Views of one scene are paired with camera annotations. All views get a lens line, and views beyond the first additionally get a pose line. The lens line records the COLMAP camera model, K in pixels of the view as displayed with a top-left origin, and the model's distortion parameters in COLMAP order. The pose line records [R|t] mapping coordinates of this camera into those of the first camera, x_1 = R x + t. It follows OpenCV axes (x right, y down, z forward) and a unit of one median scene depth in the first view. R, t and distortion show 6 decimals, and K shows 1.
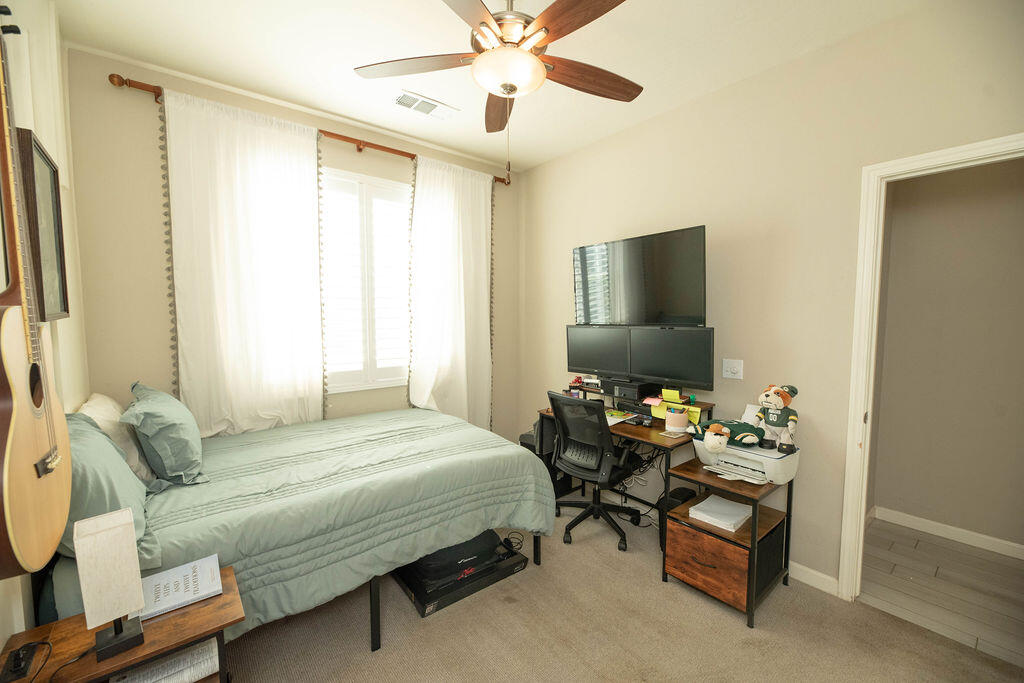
lens RADIAL K [[411.4, 0, 510.3], [0, 411.4, 344.0], [0, 0, 1]] dist [-0.001675, -0.001179]
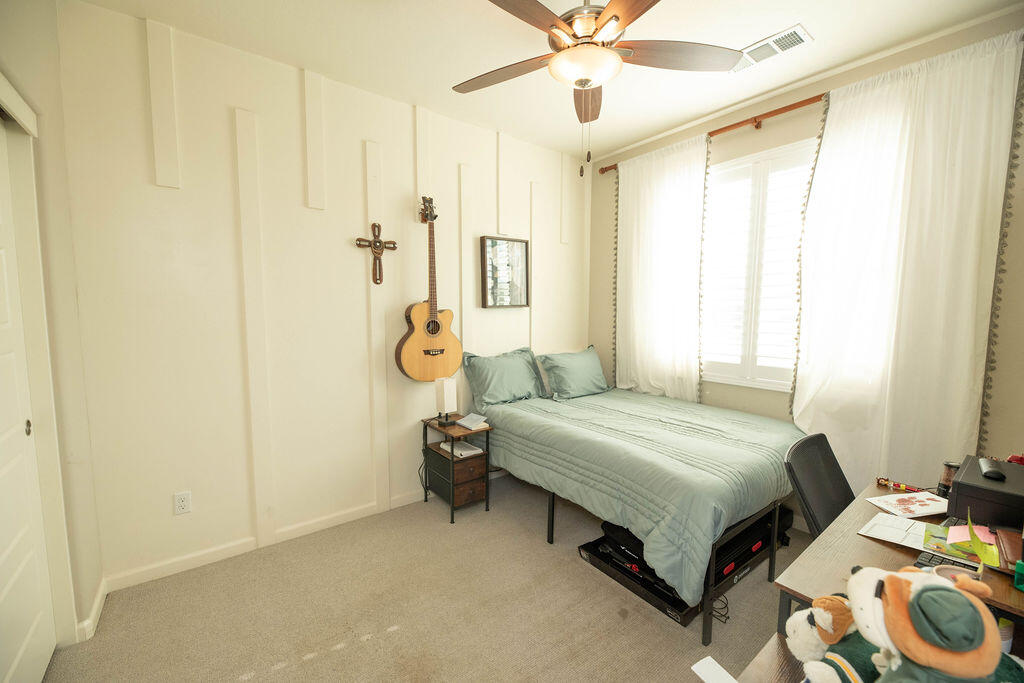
lens RADIAL K [[411.4, 0, 508.4], [0, 411.4, 343.7], [0, 0, 1]] dist [-0.001675, -0.001179]
pose [[-0.025576, 0.086184, -0.995951, 0.701453], [-0.071788, 0.993546, 0.087819, -0.033746], [0.997092, 0.073743, -0.019223, 0.573064]]
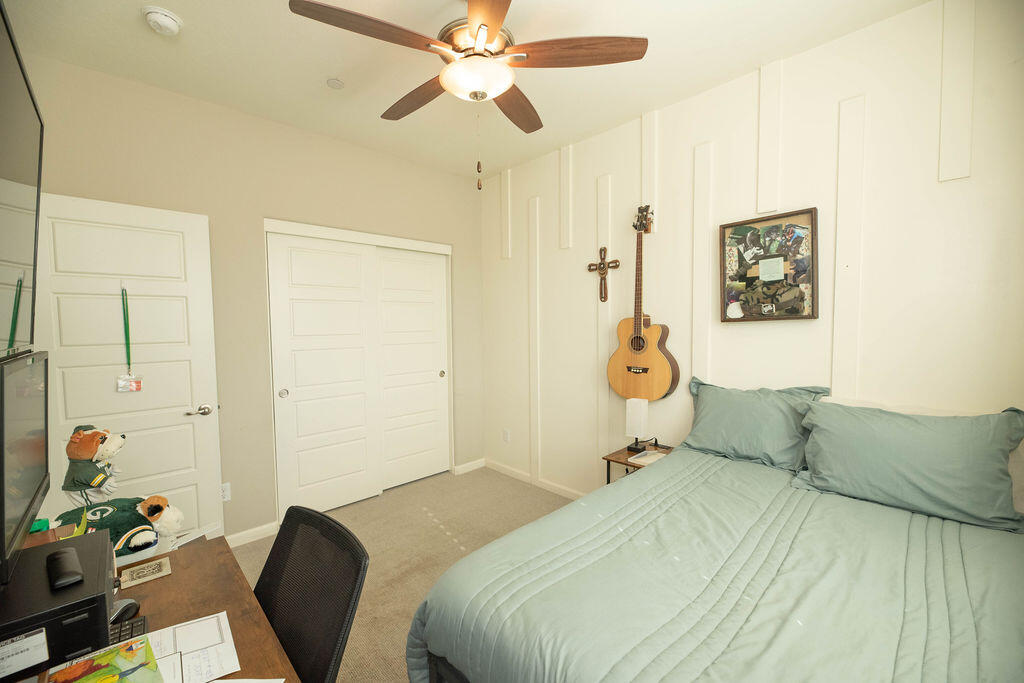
lens RADIAL K [[411.4, 0, 512.0], [0, 411.4, 344.1], [0, 0, 1]] dist [-0.001675, -0.001179]
pose [[-0.996110, 0.021267, -0.085510, 0.003027], [0.011075, 0.992959, 0.117941, -0.090268], [0.087416, 0.116535, -0.989332, 1.351785]]
